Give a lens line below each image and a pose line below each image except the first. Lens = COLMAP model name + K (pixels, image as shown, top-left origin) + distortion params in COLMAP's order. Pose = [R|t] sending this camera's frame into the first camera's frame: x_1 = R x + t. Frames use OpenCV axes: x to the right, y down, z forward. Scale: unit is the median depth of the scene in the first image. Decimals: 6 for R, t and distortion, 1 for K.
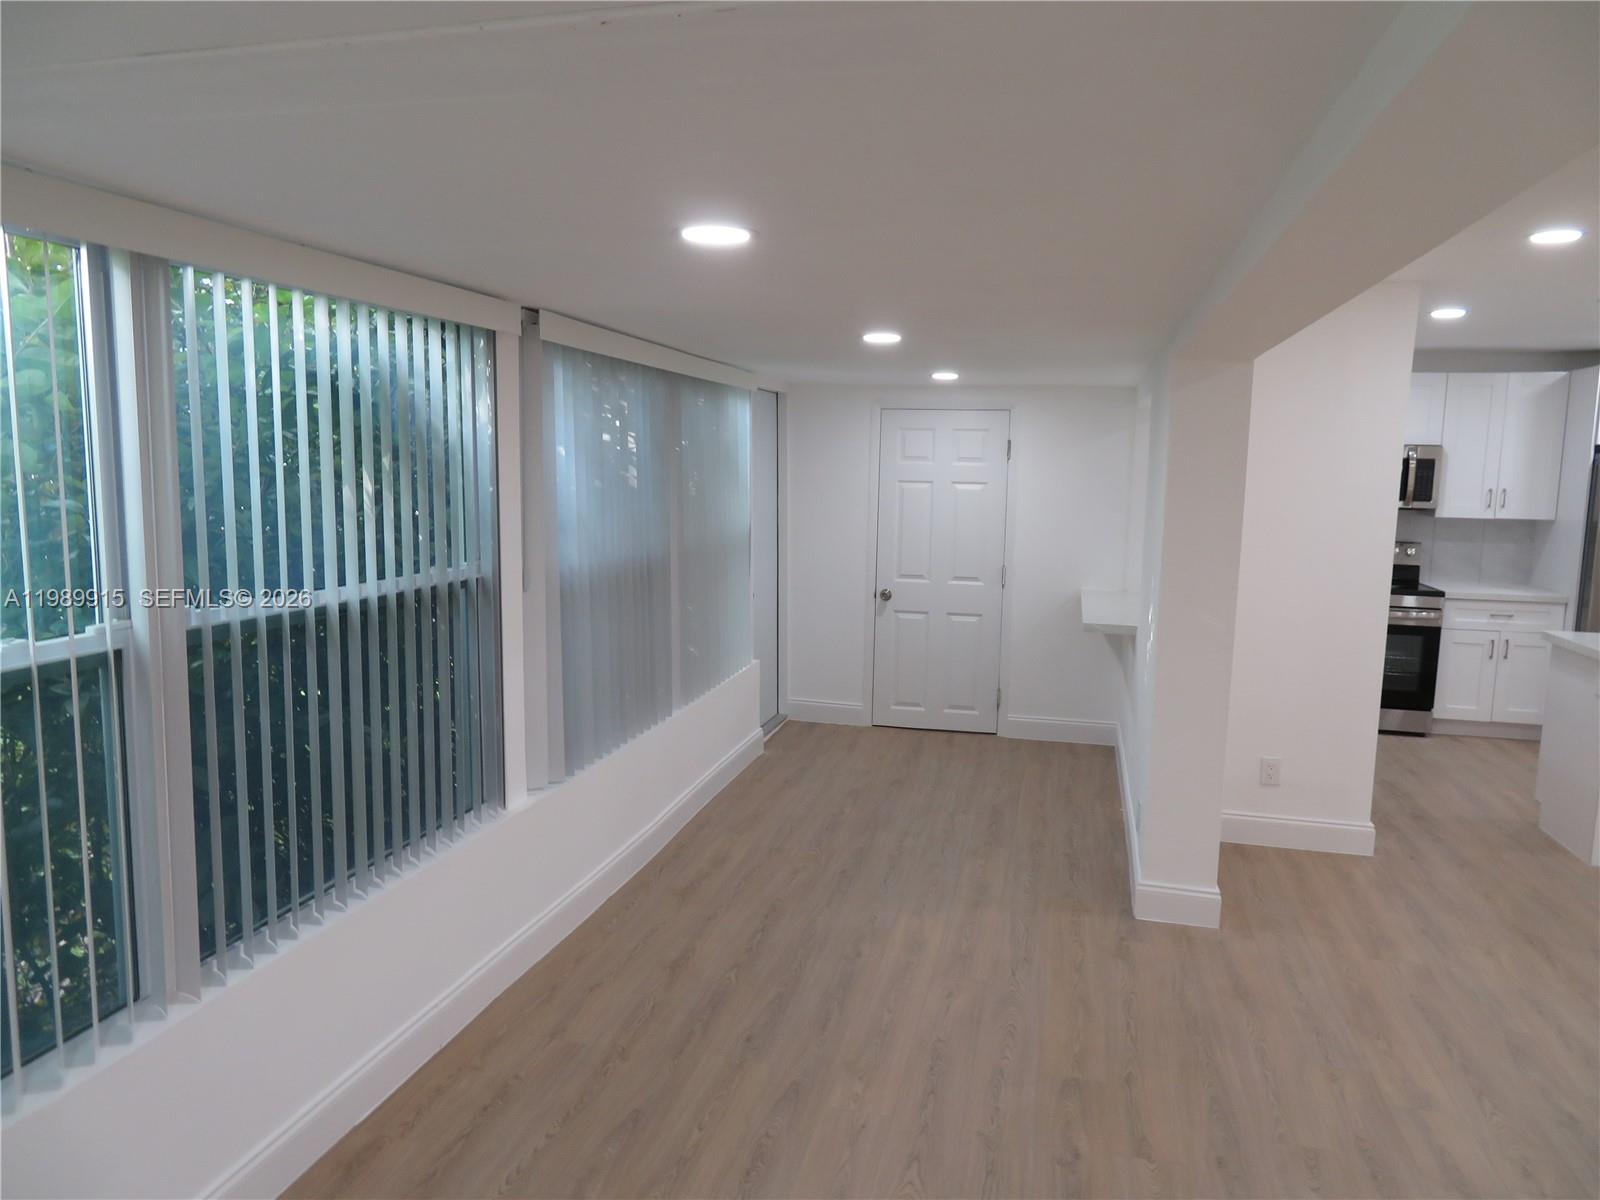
lens RADIAL K [[1142.3, 0, 800.0], [0, 1142.3, 600.0], [0, 0, 1]] dist [0.000233, -0.001532]
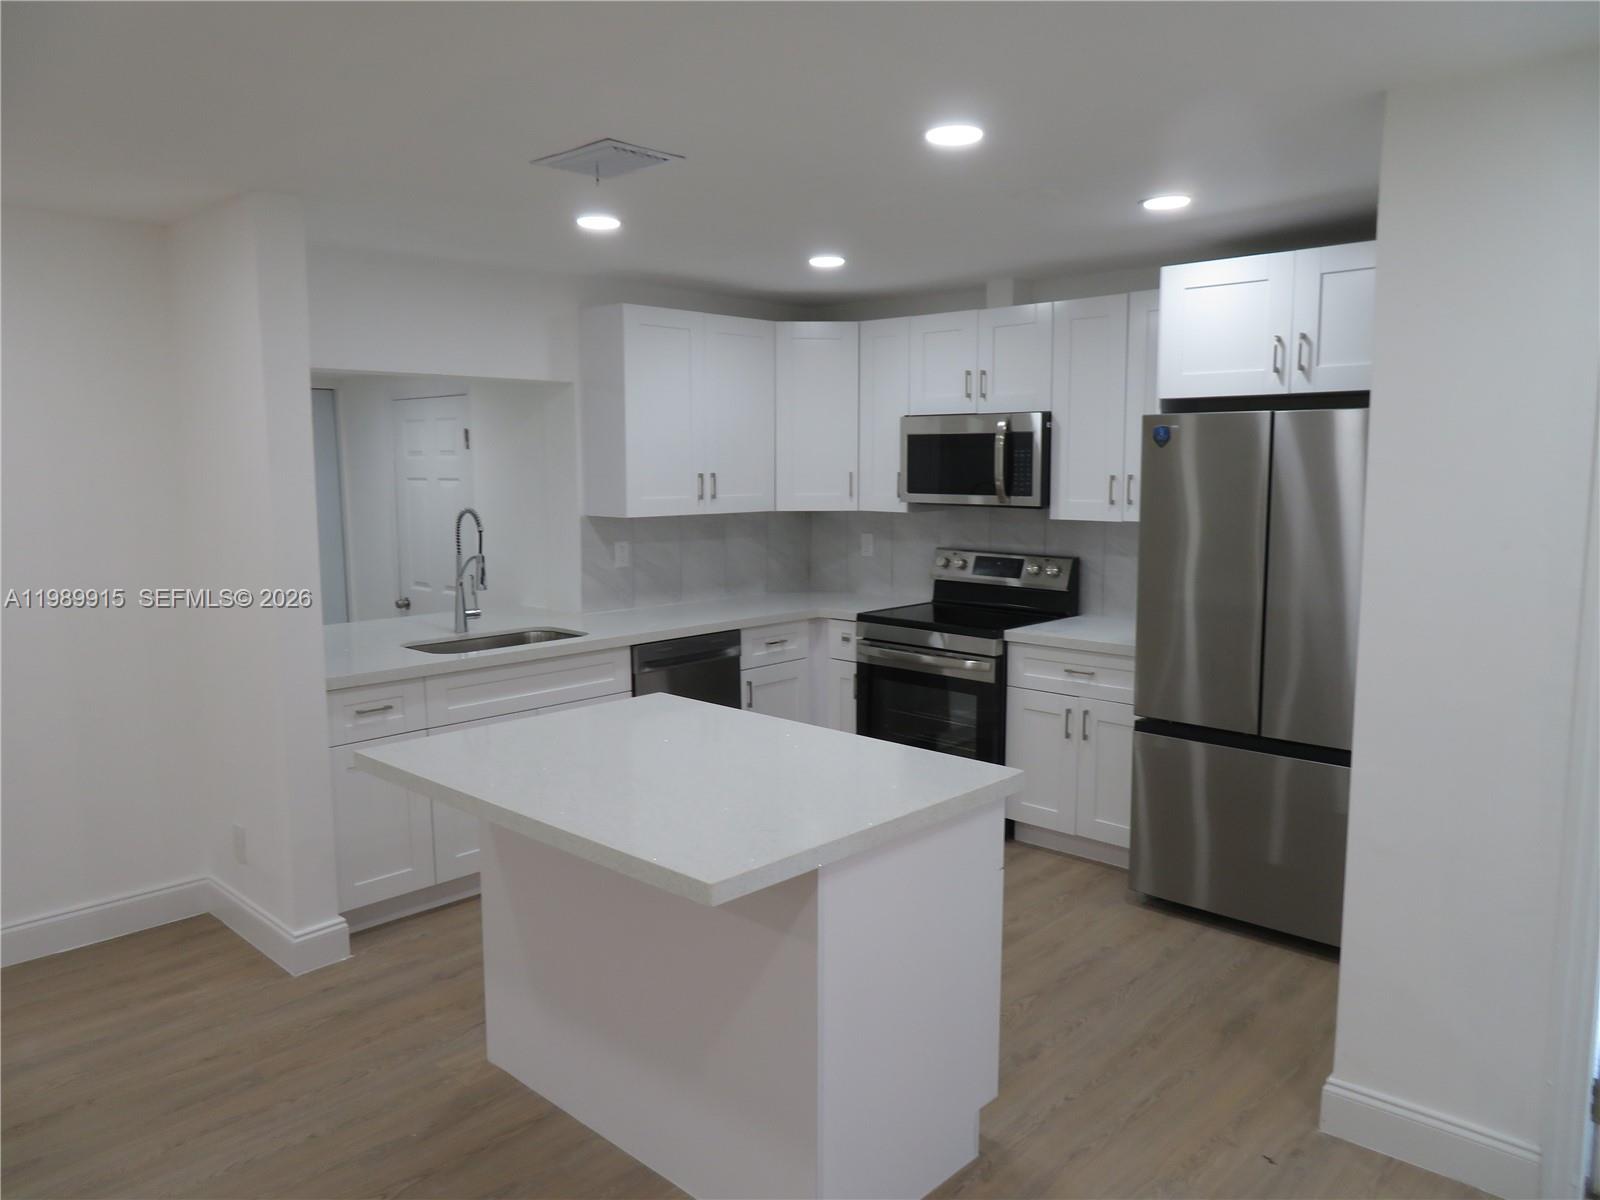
lens RADIAL K [[1144.4, 0, 800.0], [0, 1144.4, 600.0], [0, 0, 1]] dist [-0.007245, -0.003835]
pose [[0.867740, 0.037032, -0.495636, 1.272784], [-0.038798, 0.999224, 0.006733, -0.040379], [0.495501, 0.013387, 0.868504, 0.579443]]
